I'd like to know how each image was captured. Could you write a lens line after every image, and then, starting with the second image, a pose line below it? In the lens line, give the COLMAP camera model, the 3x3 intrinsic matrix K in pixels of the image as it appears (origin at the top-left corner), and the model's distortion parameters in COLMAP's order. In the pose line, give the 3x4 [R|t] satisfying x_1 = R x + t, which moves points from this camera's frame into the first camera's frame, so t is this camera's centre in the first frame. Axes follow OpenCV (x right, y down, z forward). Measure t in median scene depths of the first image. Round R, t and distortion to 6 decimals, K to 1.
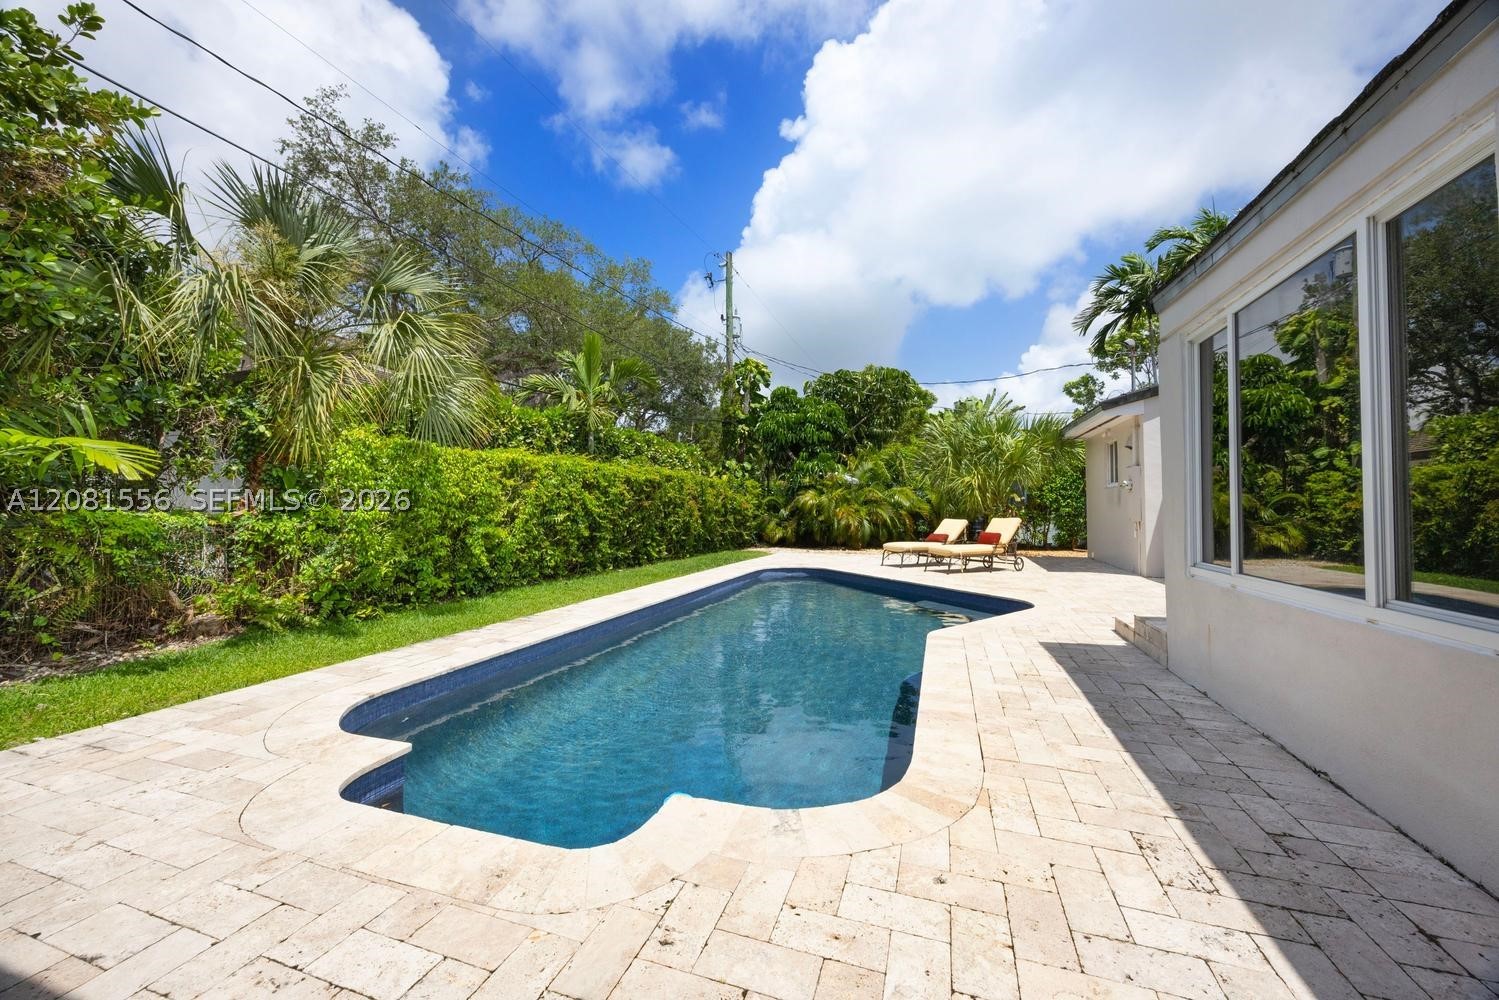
lens RADIAL K [[563.6, 0, 749.6], [0, 563.6, 500.2], [0, 0, 1]] dist [-0.000420, -0.000316]
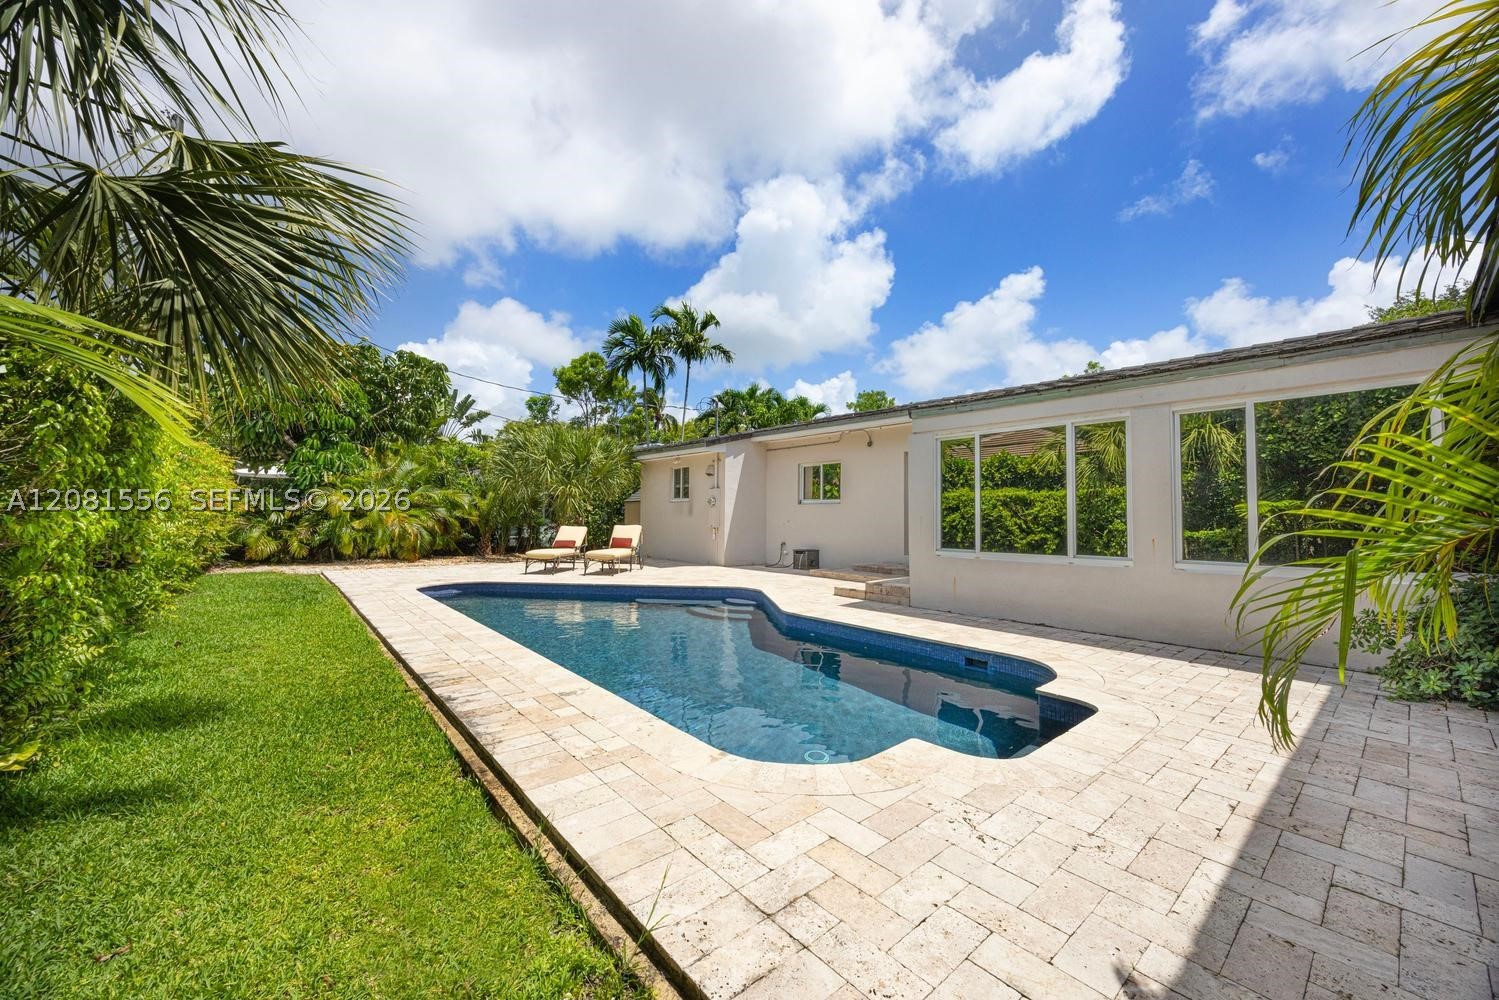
lens RADIAL K [[563.6, 0, 750.1], [0, 563.6, 503.0], [0, 0, 1]] dist [-0.000420, -0.000316]
pose [[0.516222, 0.027978, 0.855998, -0.505277], [-0.025267, 0.999529, -0.017431, -0.000458], [-0.856082, -0.012630, 0.516686, 0.207969]]
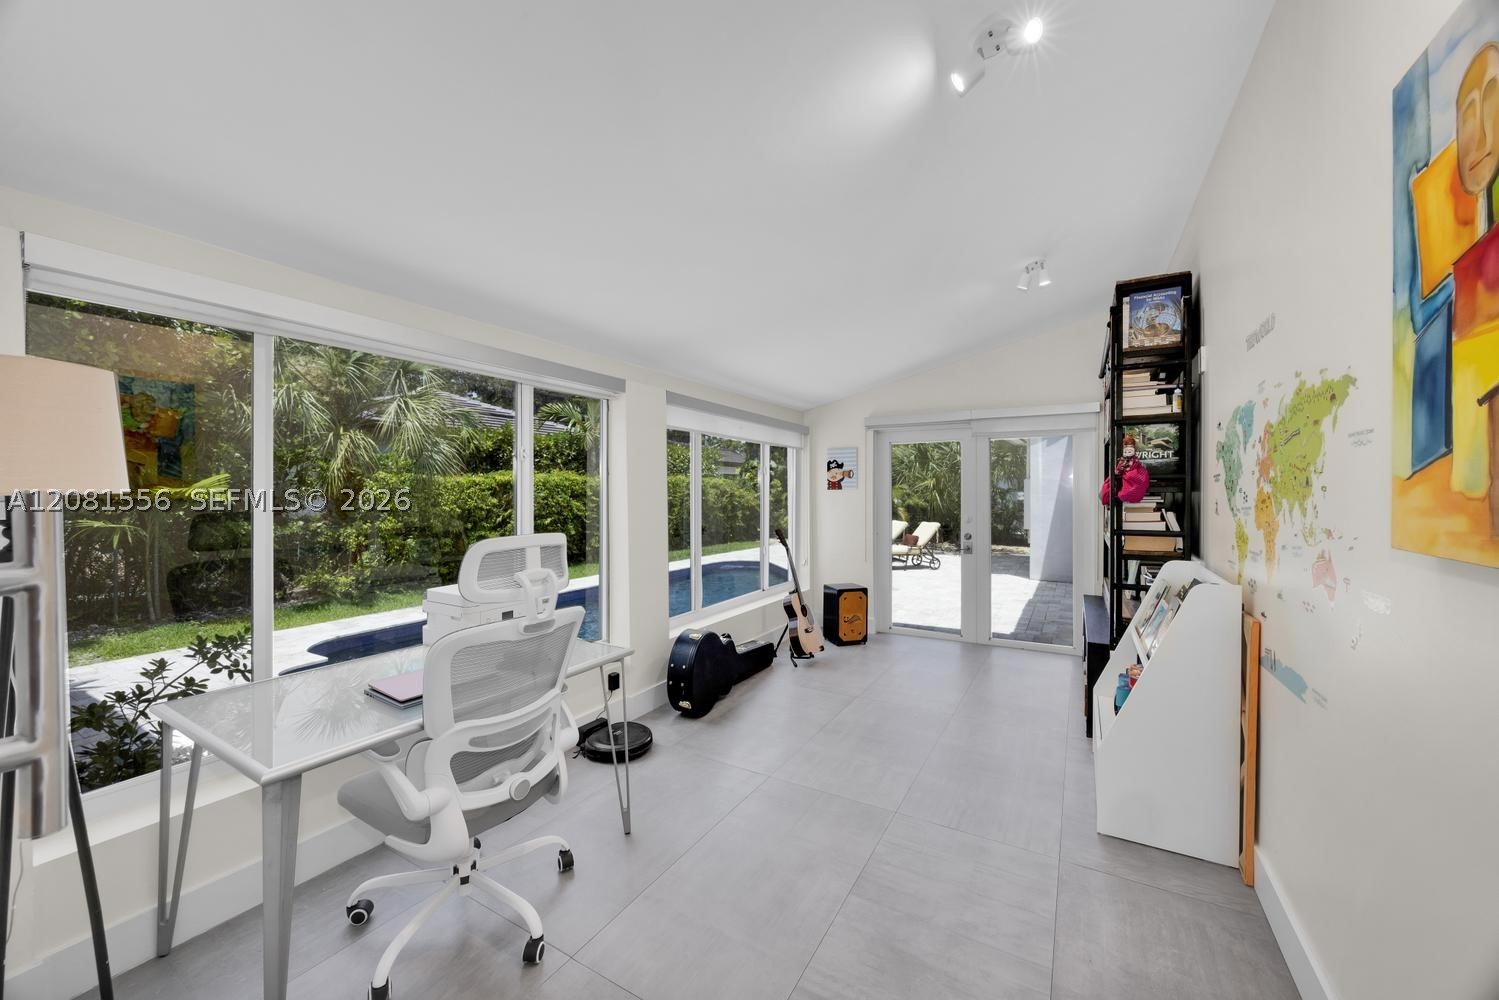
lens RADIAL K [[566.6, 0, 748.2], [0, 566.6, 497.6], [0, 0, 1]] dist [-0.003026, 0.000613]
pose [[0.978813, 0.003273, -0.204731, 0.386733], [0.003153, 0.999513, 0.031049, -0.062840], [0.204733, -0.031037, 0.978326, -0.203459]]
